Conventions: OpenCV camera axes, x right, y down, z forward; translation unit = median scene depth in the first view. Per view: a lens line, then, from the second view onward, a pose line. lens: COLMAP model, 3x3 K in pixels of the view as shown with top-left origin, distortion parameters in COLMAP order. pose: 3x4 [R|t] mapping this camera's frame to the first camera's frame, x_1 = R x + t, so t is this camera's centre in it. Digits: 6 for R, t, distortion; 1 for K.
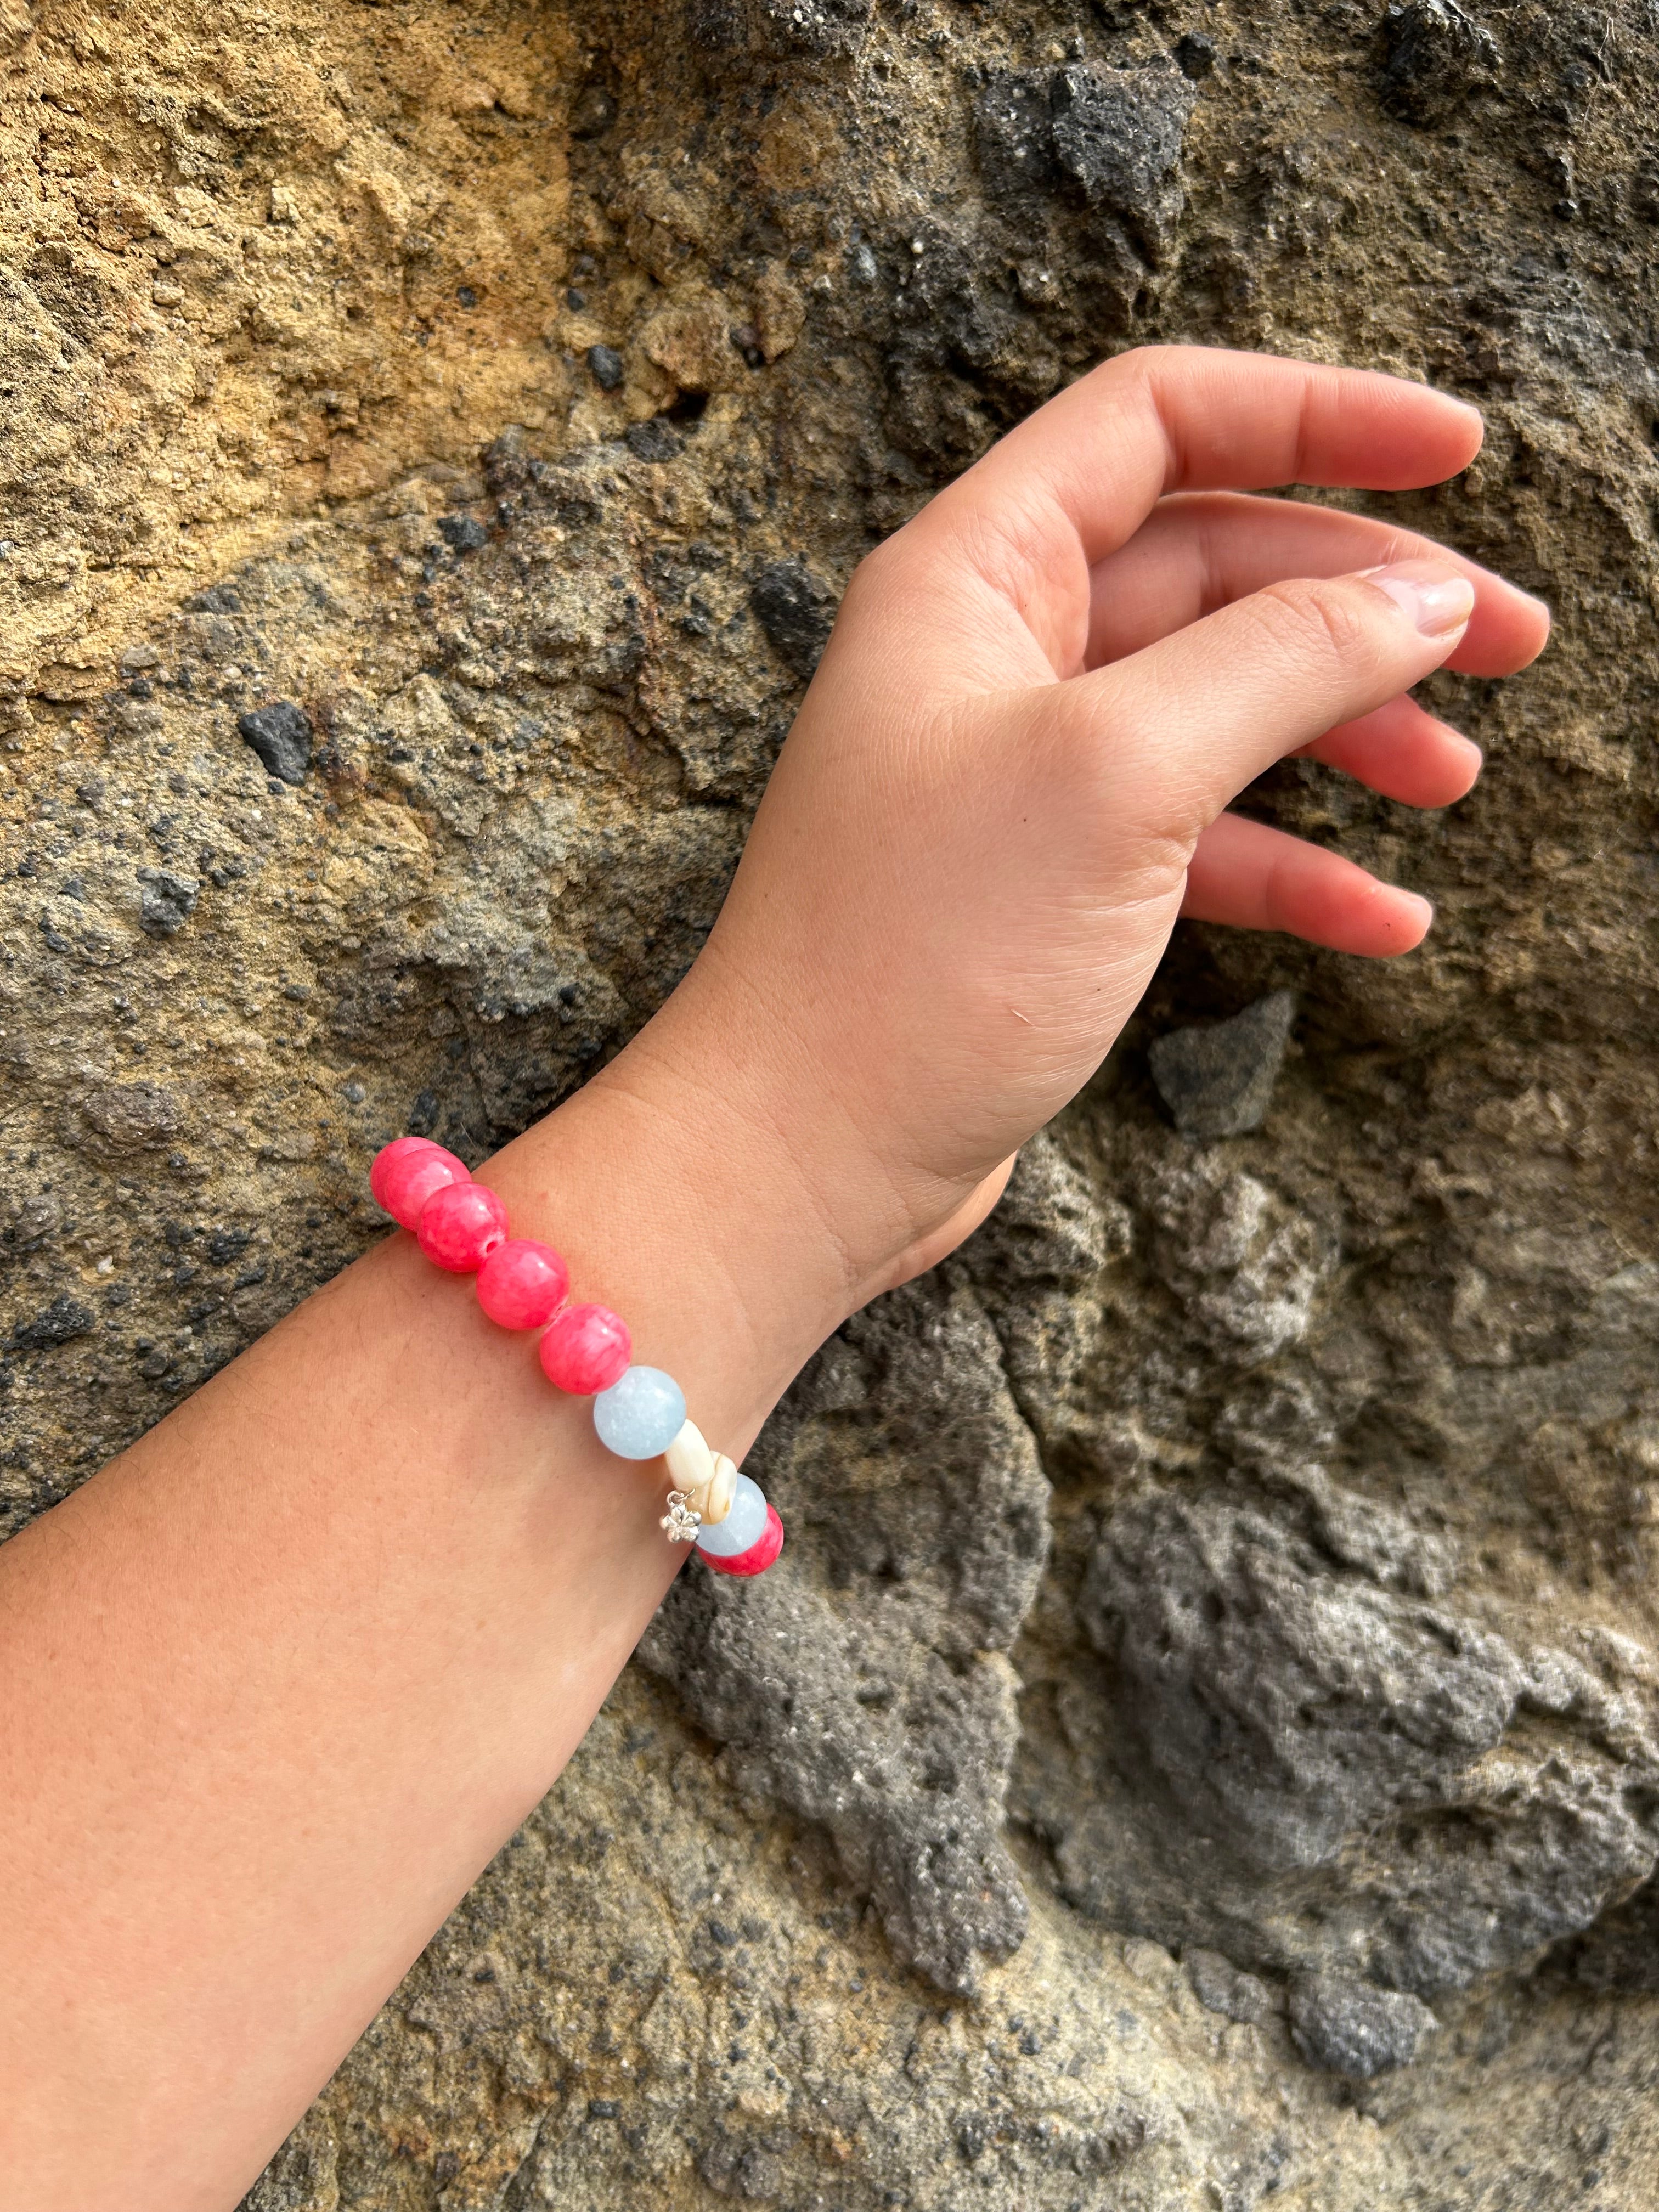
lens RADIAL K [[1710.0, 0, 829.3], [0, 1710.0, 1111.6], [0, 0, 1]] dist [-0.009590, -0.019577]
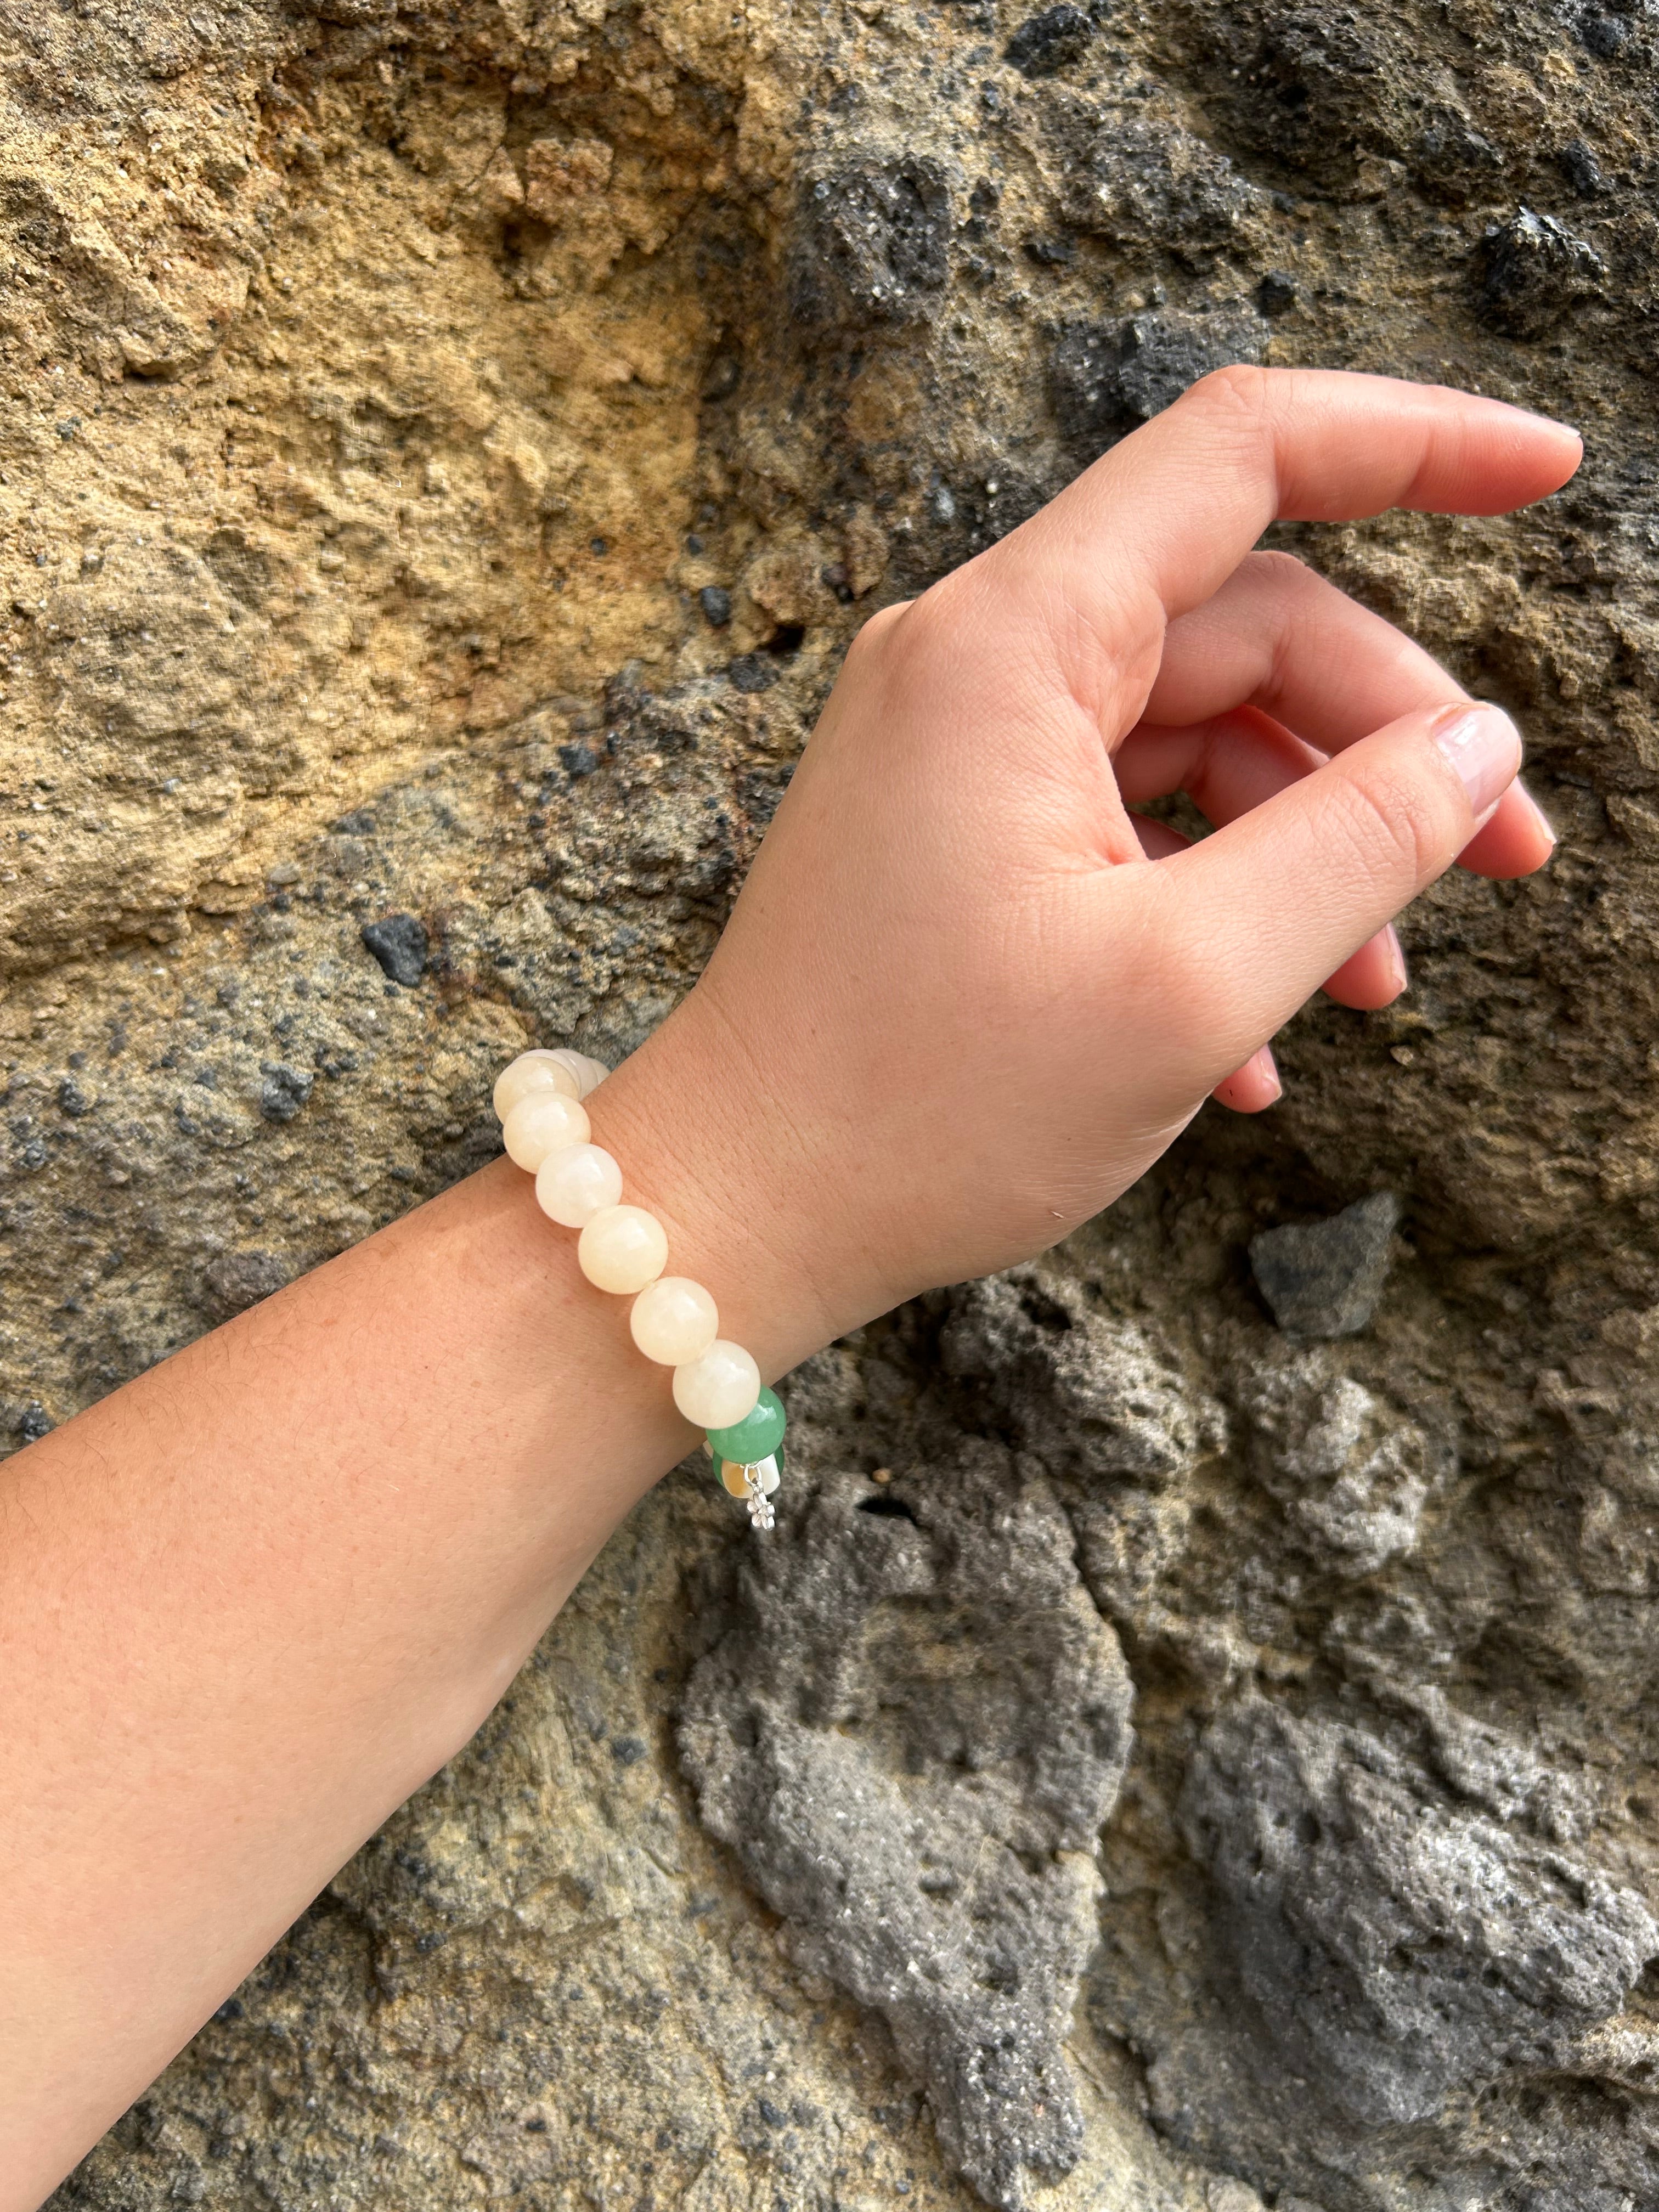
lens RADIAL K [[1710.0, 0, 839.7], [0, 1710.0, 1109.8], [0, 0, 1]] dist [-0.009590, -0.019577]
pose [[0.980975, 0.021279, -0.192963, 0.160648], [-0.037446, 0.996049, -0.080522, -0.029401], [0.190487, 0.086216, 0.977896, -0.025911]]
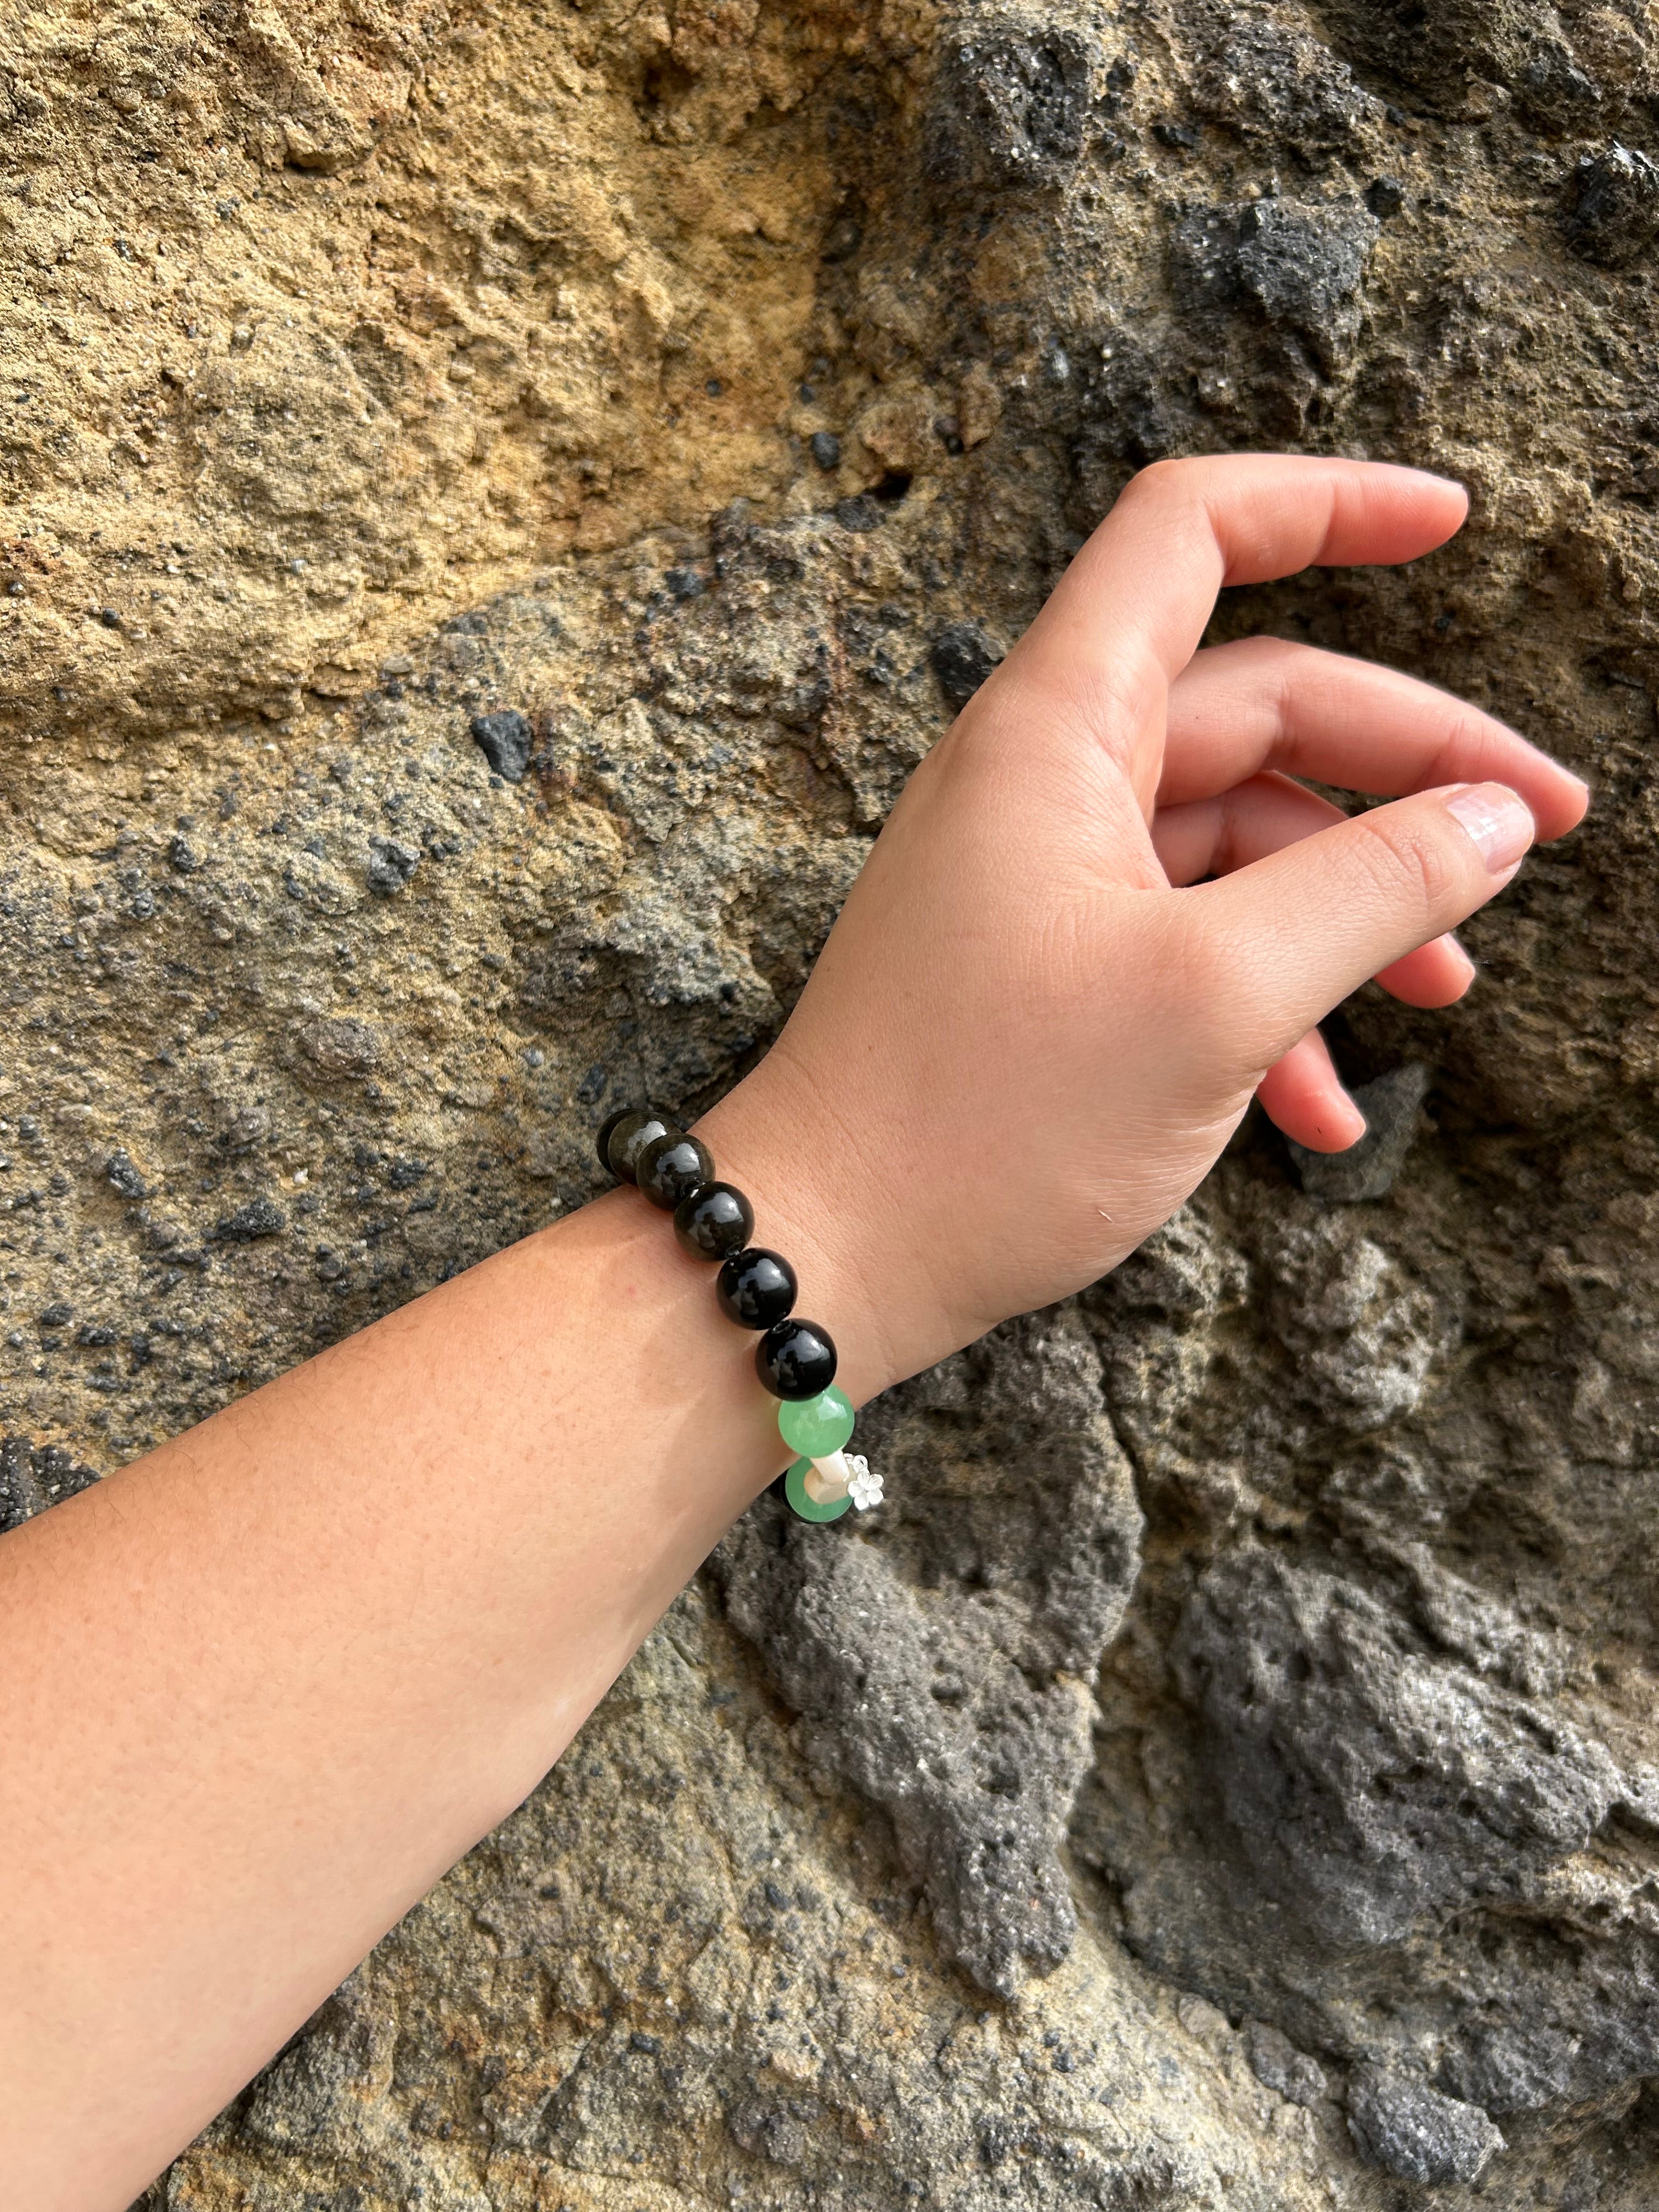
lens RADIAL K [[1710.0, 0, 821.5], [0, 1710.0, 1119.5], [0, 0, 1]] dist [-0.009590, -0.019577]
pose [[0.983024, 0.094989, -0.156974, 0.084601], [-0.108826, 0.990670, -0.082029, 0.095105], [0.147718, 0.097720, 0.984190, -0.072702]]
